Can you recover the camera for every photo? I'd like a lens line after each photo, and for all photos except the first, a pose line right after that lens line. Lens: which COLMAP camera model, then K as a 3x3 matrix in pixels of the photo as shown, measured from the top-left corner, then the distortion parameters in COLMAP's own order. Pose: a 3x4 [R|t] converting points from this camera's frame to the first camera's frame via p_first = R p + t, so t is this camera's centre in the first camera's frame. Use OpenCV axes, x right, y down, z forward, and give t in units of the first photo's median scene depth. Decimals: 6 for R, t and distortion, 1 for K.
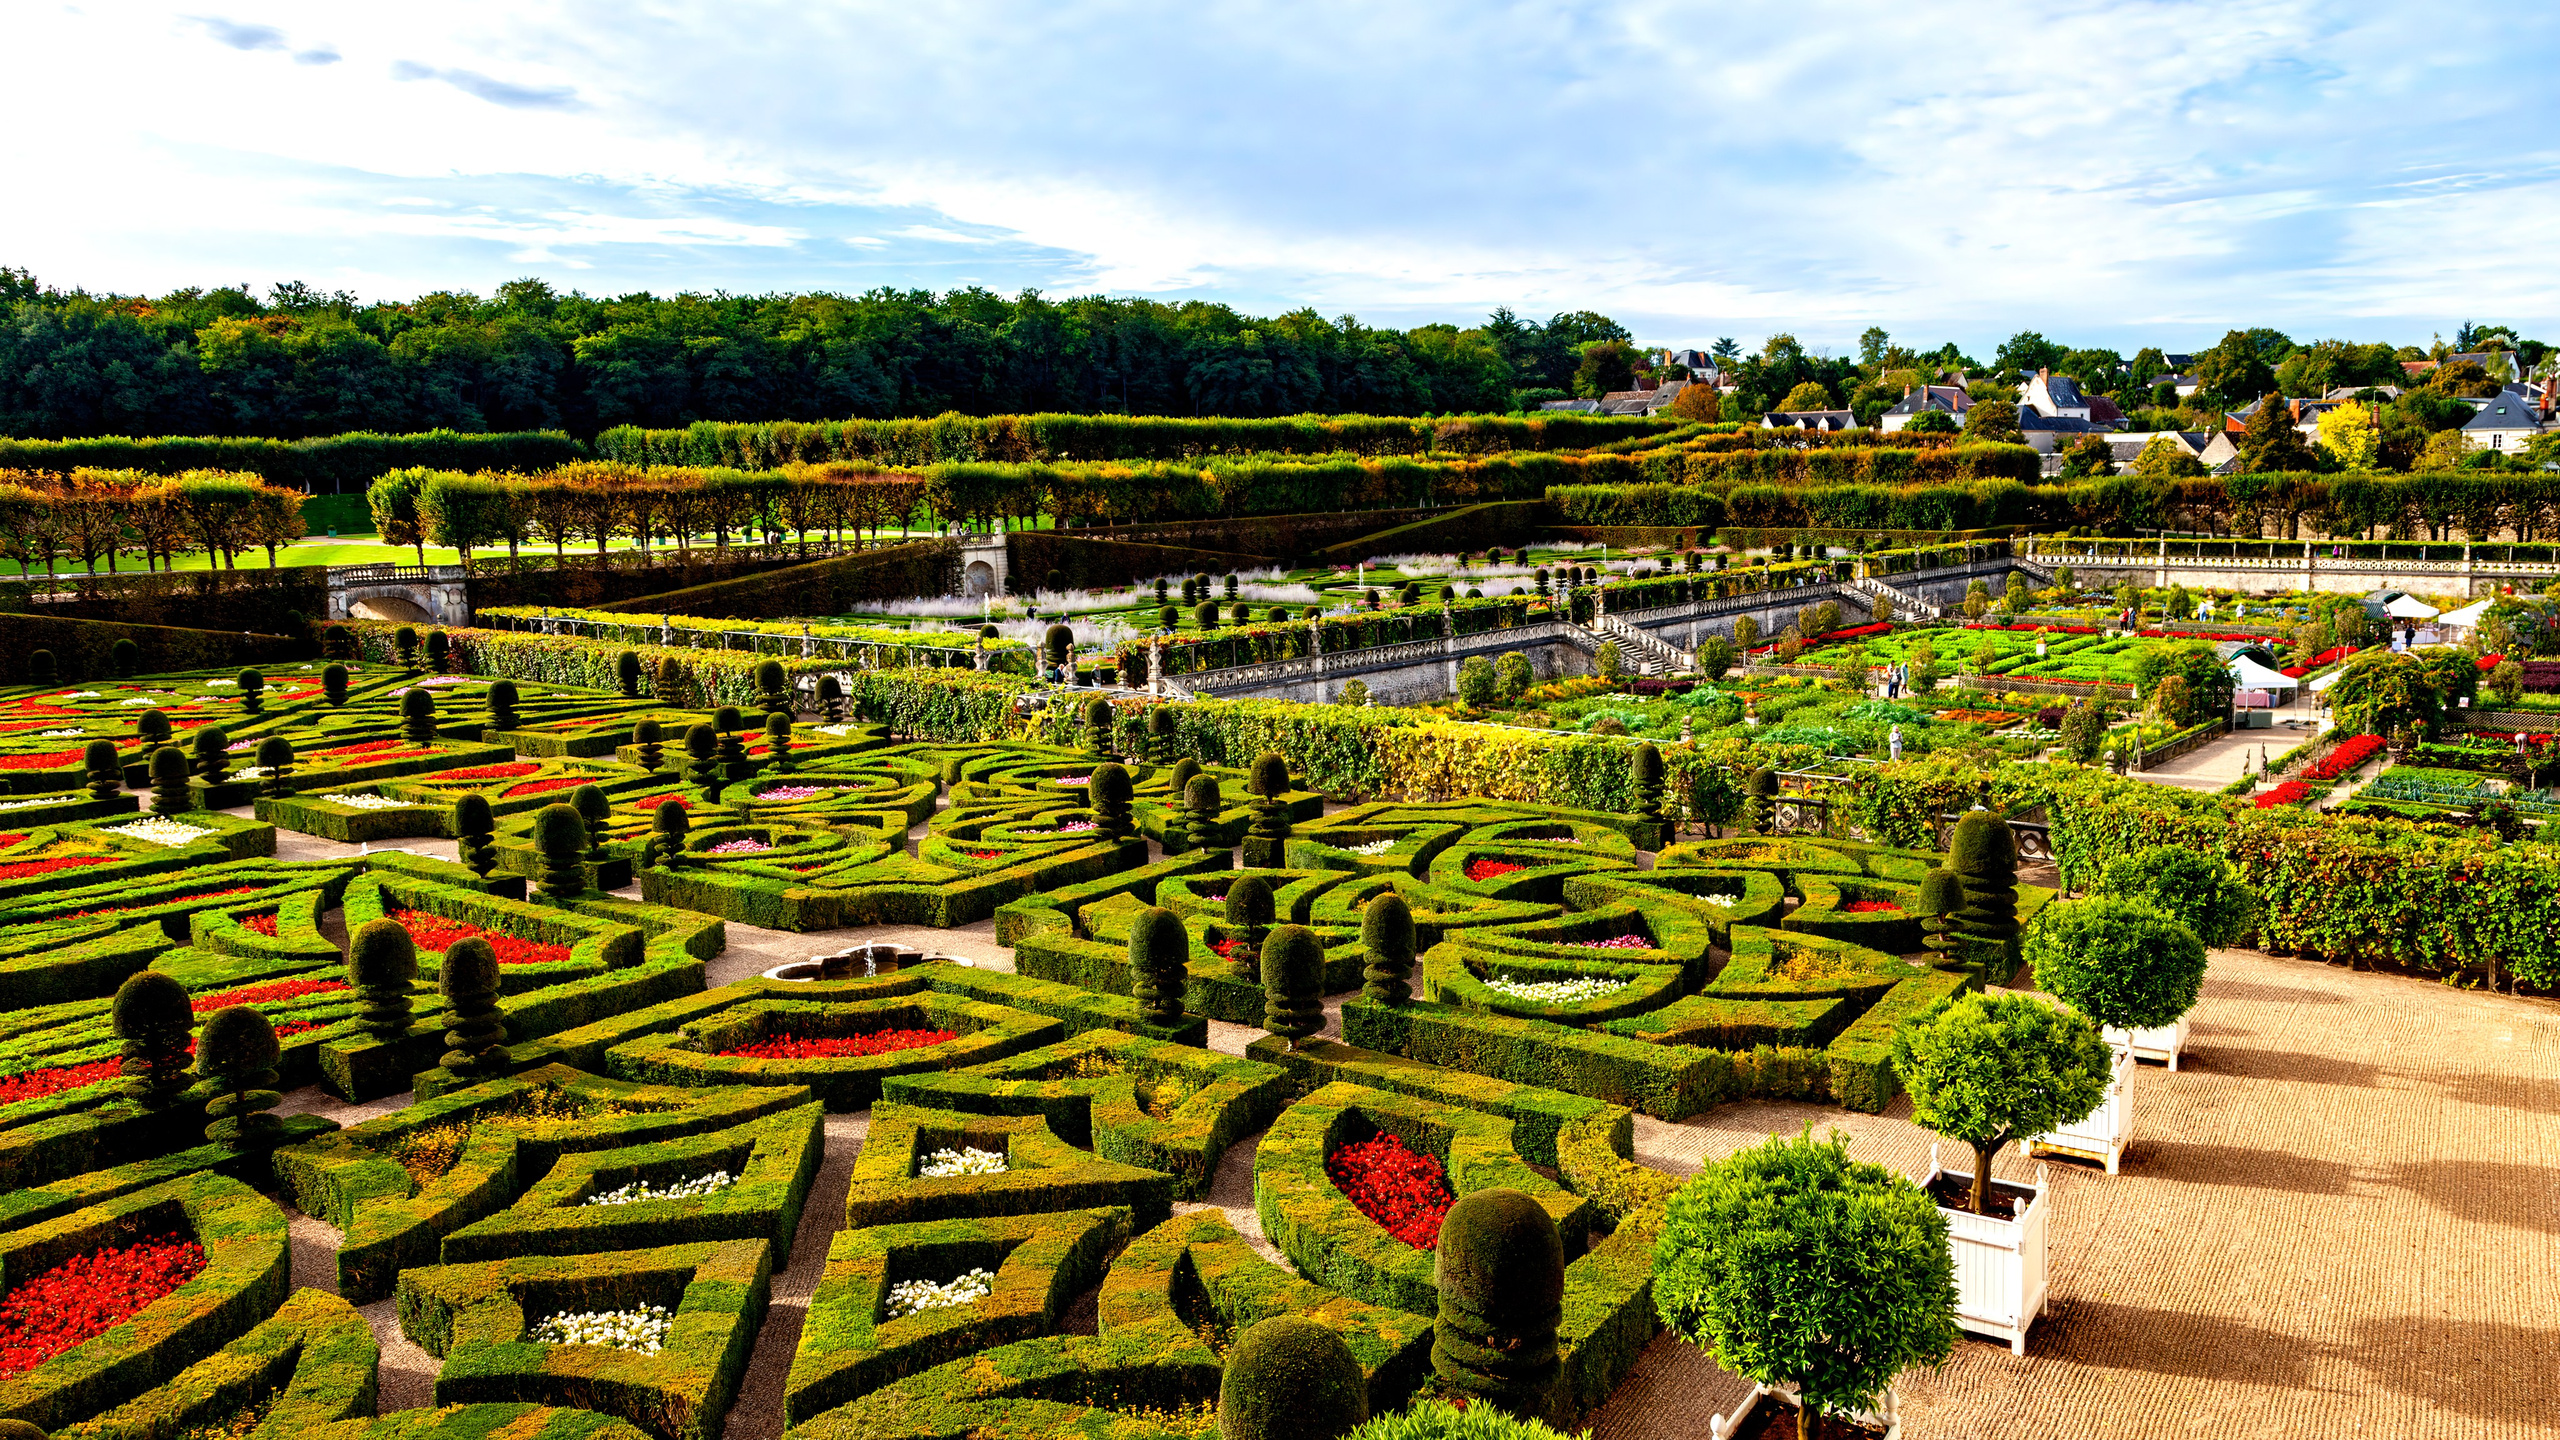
lens RADIAL K [[1808.3, 0, 1300.5], [0, 1808.3, 658.3], [0, 0, 1]] dist [0.015969, 0.002828]
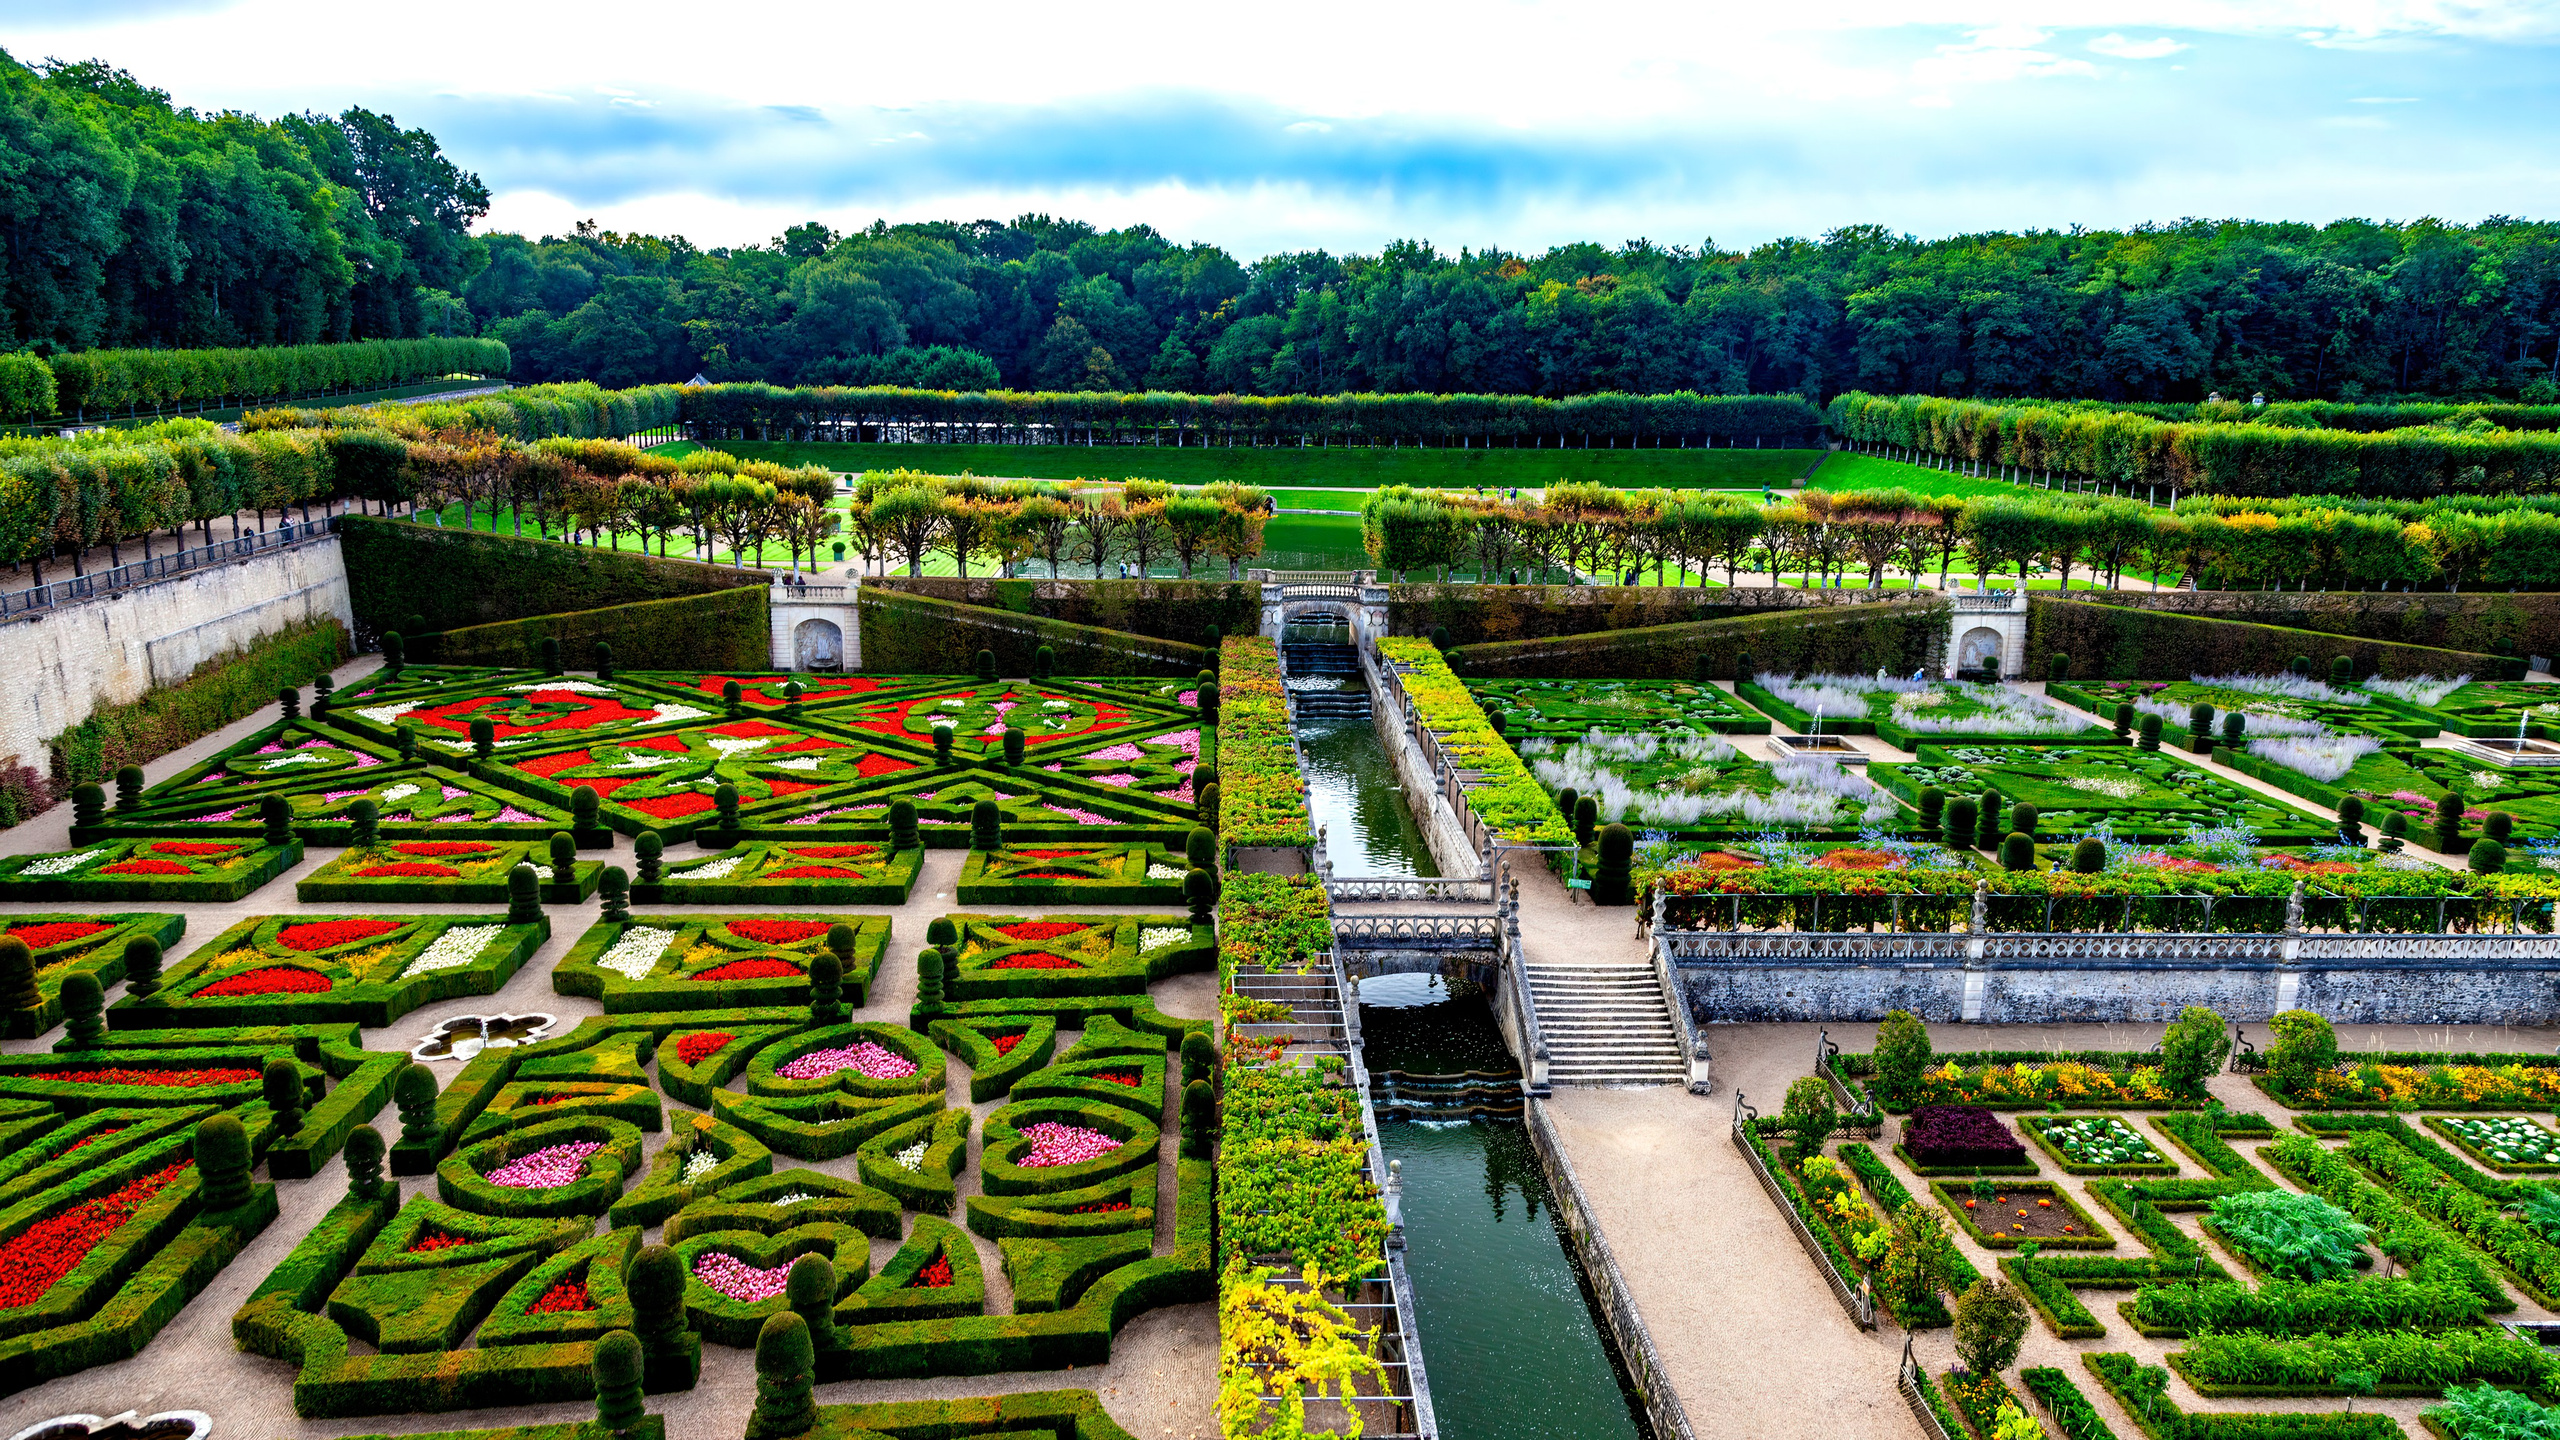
lens RADIAL K [[1702.7, 0, 1301.8], [0, 1702.7, 763.1], [0, 0, 1]] dist [0.019723, -0.001165]
pose [[0.682230, 0.200943, -0.702982, 0.124835], [-0.108669, 0.978680, 0.174288, -0.067827], [0.723017, -0.042512, 0.689521, 0.157038]]
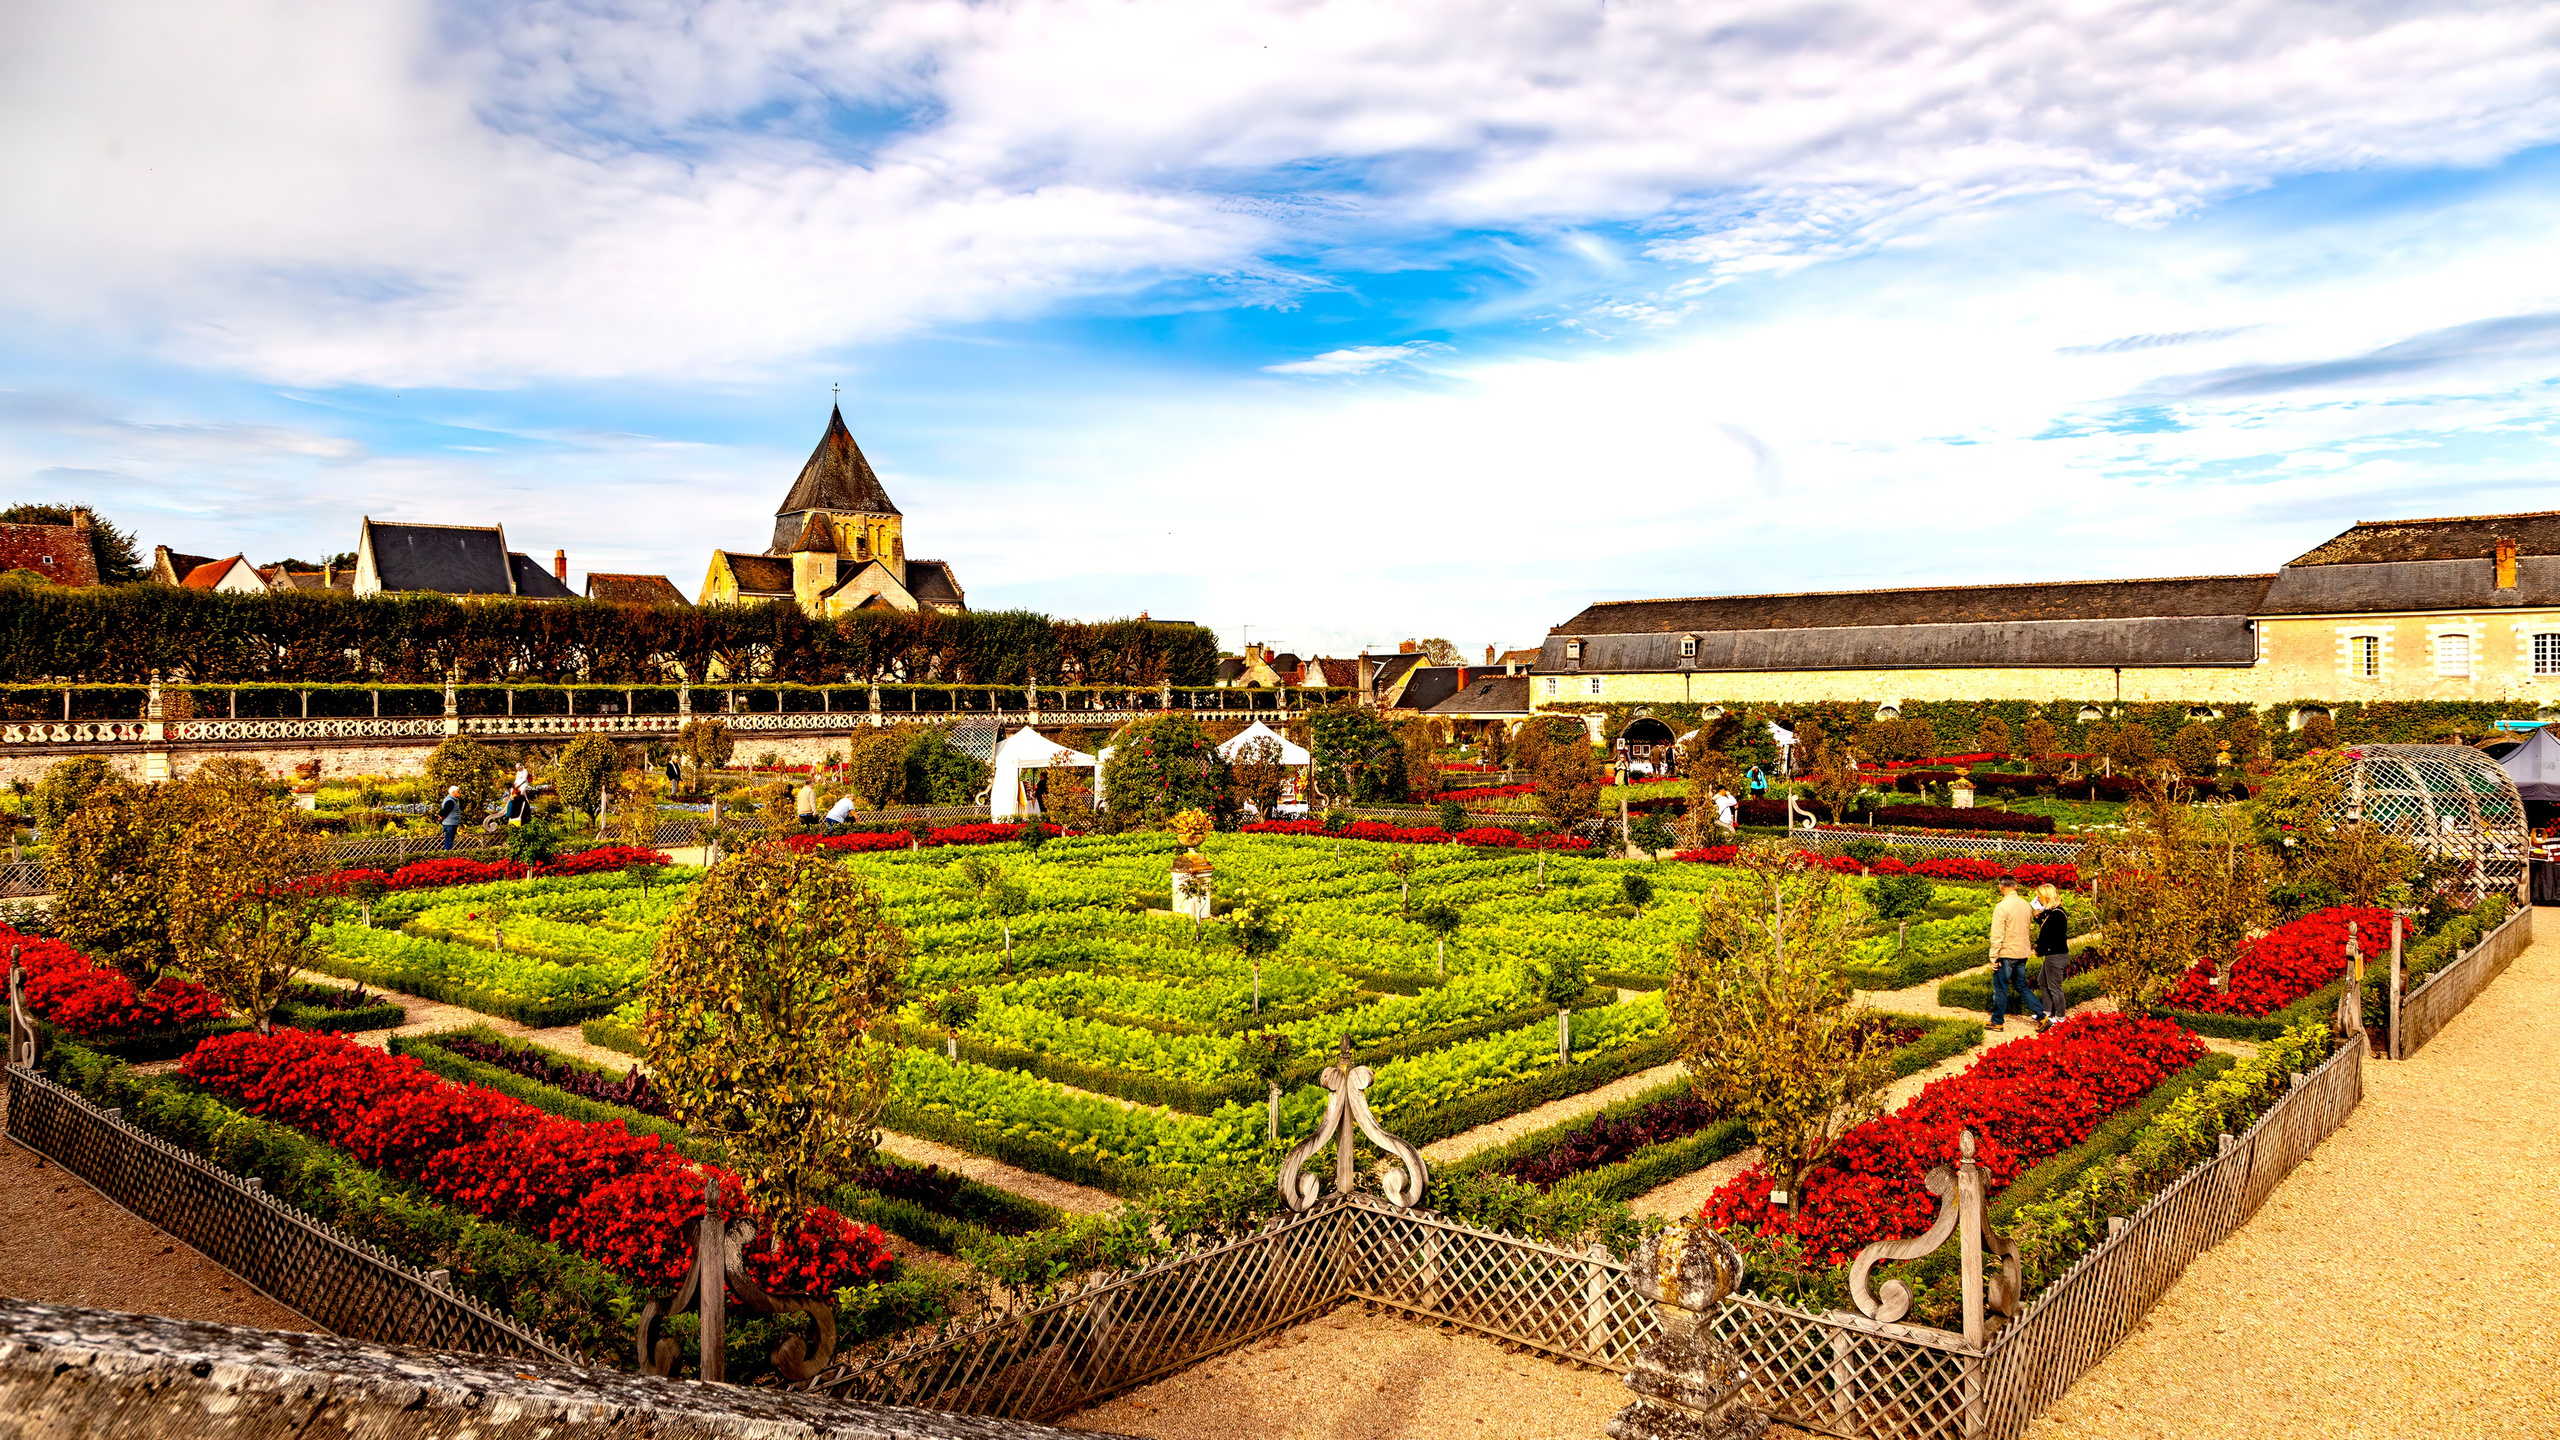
lens RADIAL K [[1702.7, 0, 1301.8], [0, 1702.7, 763.1], [0, 0, 1]] dist [0.019723, -0.001165]
pose [[0.034151, -0.024748, 0.999110, 0.084820], [0.109169, 0.993804, 0.020885, -0.015327], [-0.993436, 0.108359, 0.036641, 0.519371]]
